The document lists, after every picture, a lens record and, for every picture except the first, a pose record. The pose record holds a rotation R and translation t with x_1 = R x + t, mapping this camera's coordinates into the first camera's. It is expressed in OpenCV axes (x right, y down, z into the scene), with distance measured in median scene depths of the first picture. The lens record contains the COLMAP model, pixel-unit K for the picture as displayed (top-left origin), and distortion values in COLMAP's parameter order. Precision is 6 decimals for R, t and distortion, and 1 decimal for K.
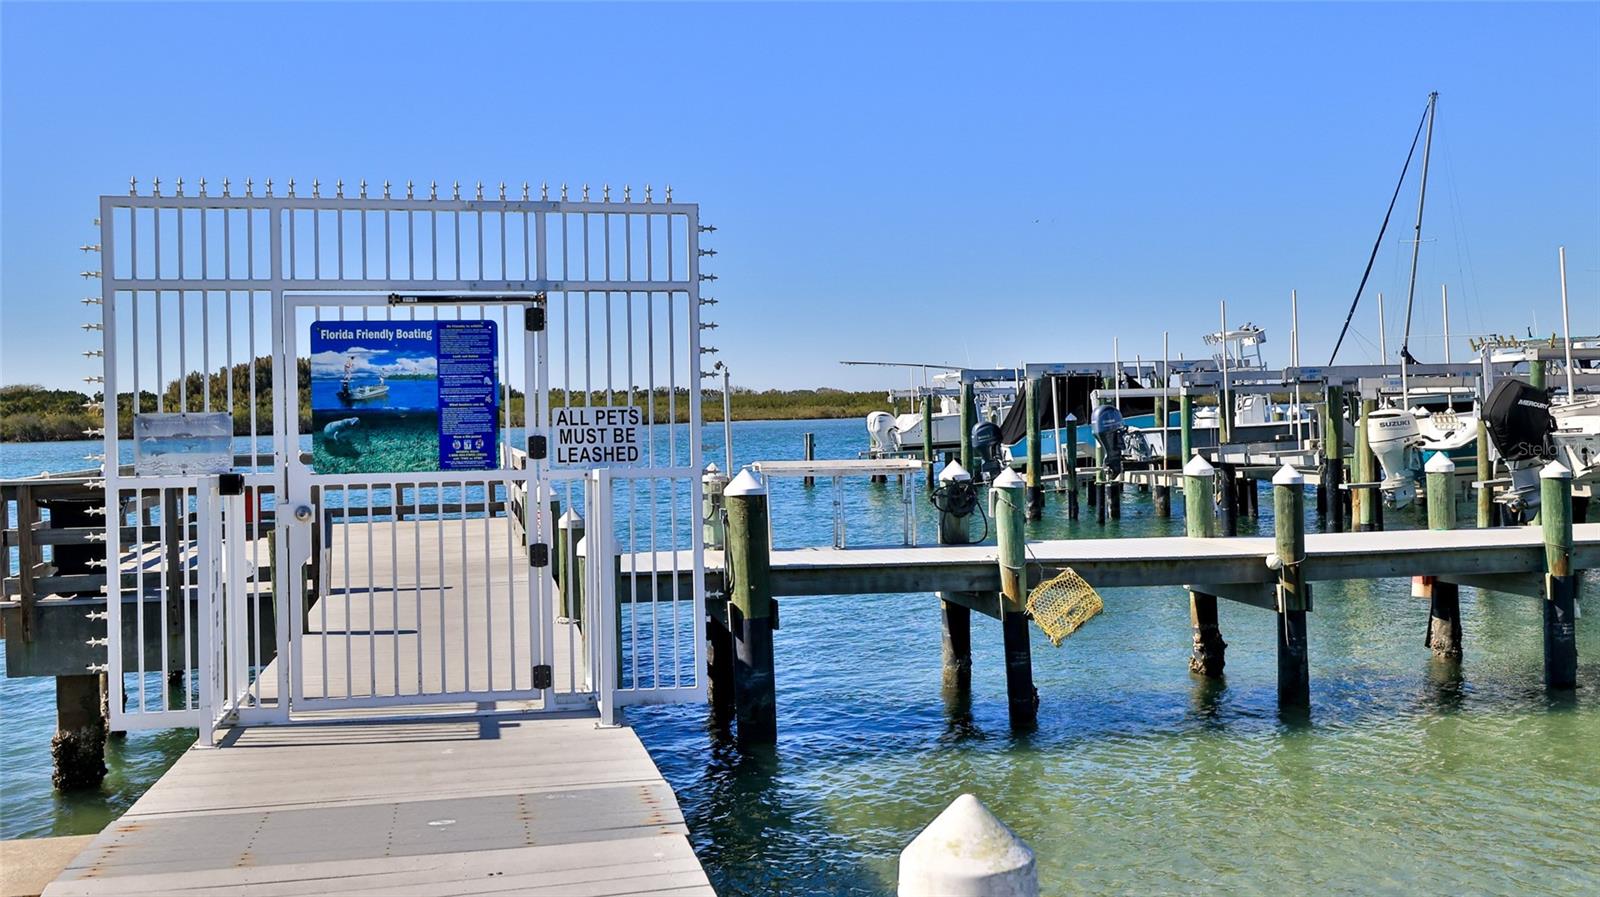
lens RADIAL K [[1785.5, 0, 800.0], [0, 1785.5, 448.5], [0, 0, 1]] dist [0.004538, 0.006622]
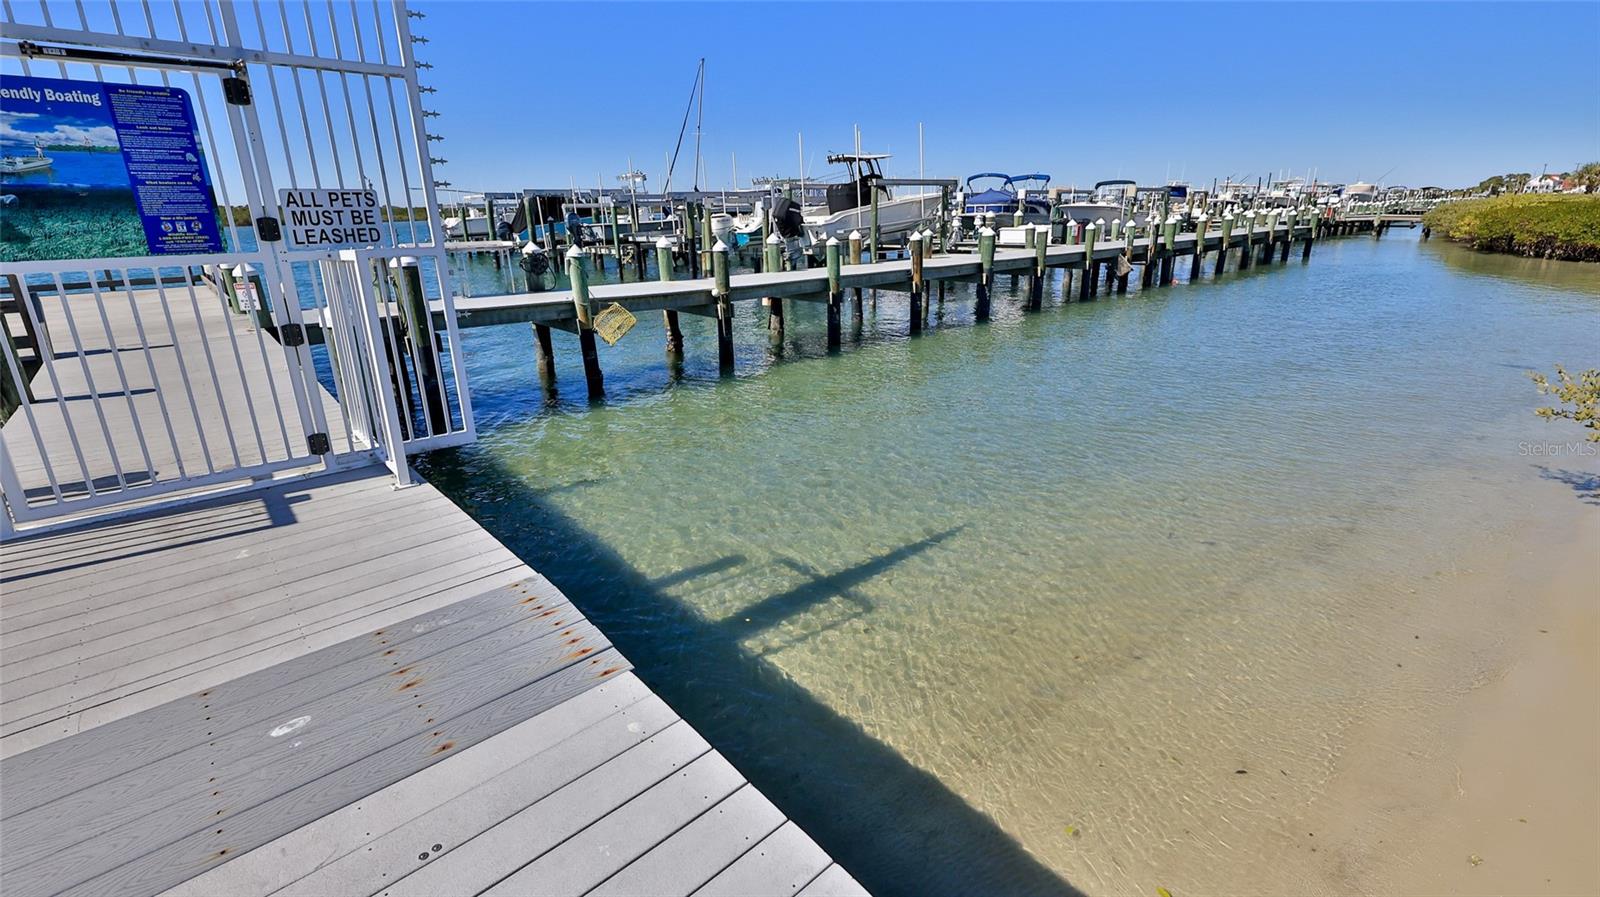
lens RADIAL K [[715.6, 0, 796.8], [0, 715.6, 443.6], [0, 0, 1]] dist [-0.000134, 0.000256]
pose [[0.862174, -0.151770, 0.483344, -0.060700], [0.011255, 0.959574, 0.281230, 0.003121], [-0.506487, -0.237029, 0.829028, 0.281442]]
